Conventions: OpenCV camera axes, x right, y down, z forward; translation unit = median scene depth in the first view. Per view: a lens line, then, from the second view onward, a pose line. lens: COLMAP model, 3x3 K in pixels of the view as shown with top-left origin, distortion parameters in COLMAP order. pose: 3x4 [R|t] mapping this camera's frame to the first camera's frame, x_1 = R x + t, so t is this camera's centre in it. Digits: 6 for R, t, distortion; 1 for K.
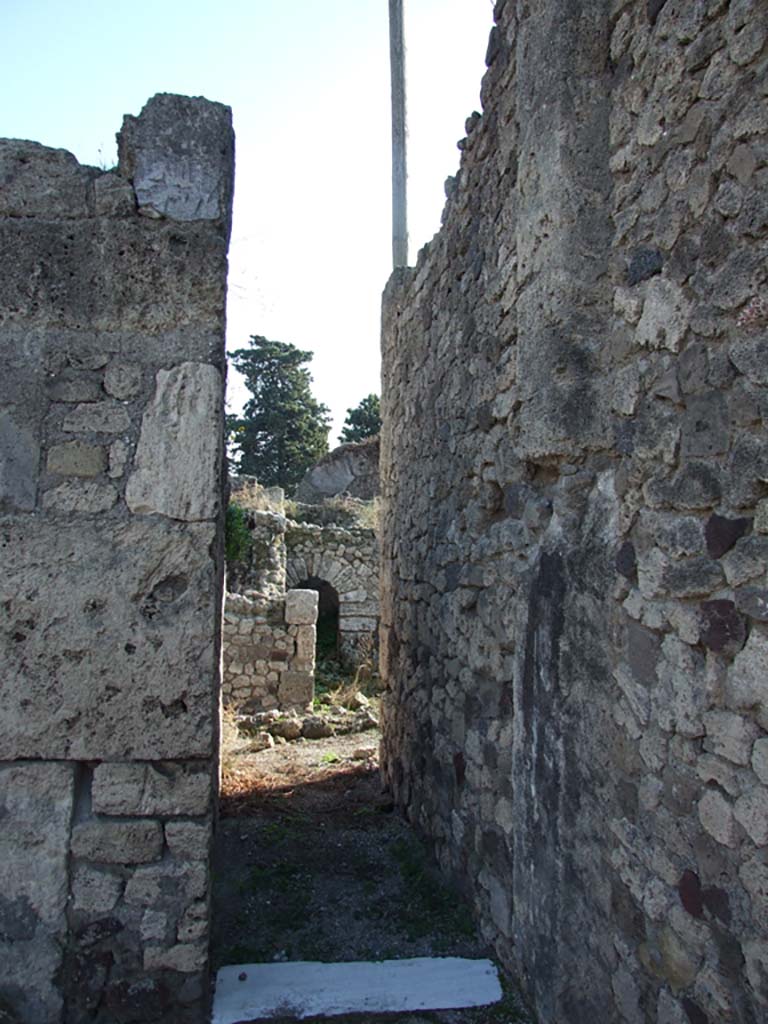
lens RADIAL K [[822.2, 0, 384.0], [0, 822.2, 512.0], [0, 0, 1]] dist [-0.061458, 0.061012]
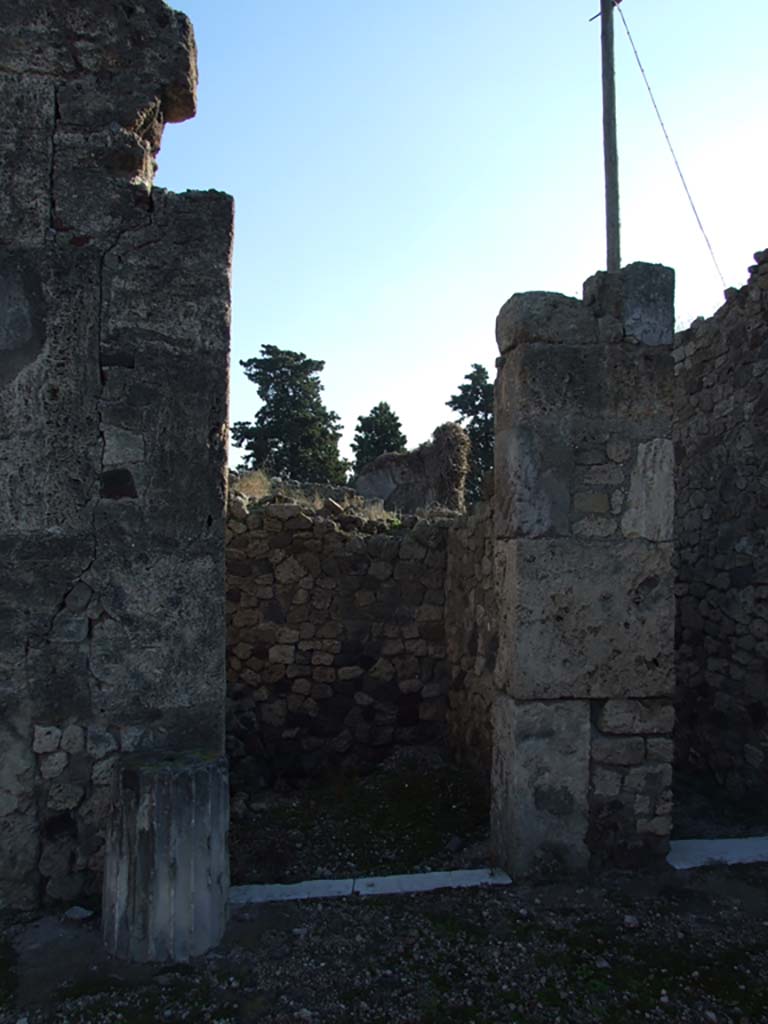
lens RADIAL K [[821.3, 0, 384.0], [0, 821.3, 512.0], [0, 0, 1]] dist [-0.071890, 0.078342]
pose [[0.999660, -0.001932, 0.026006, -0.798406], [0.002048, 0.999988, -0.004439, -0.039533], [-0.025997, 0.004491, 0.999652, -0.519203]]
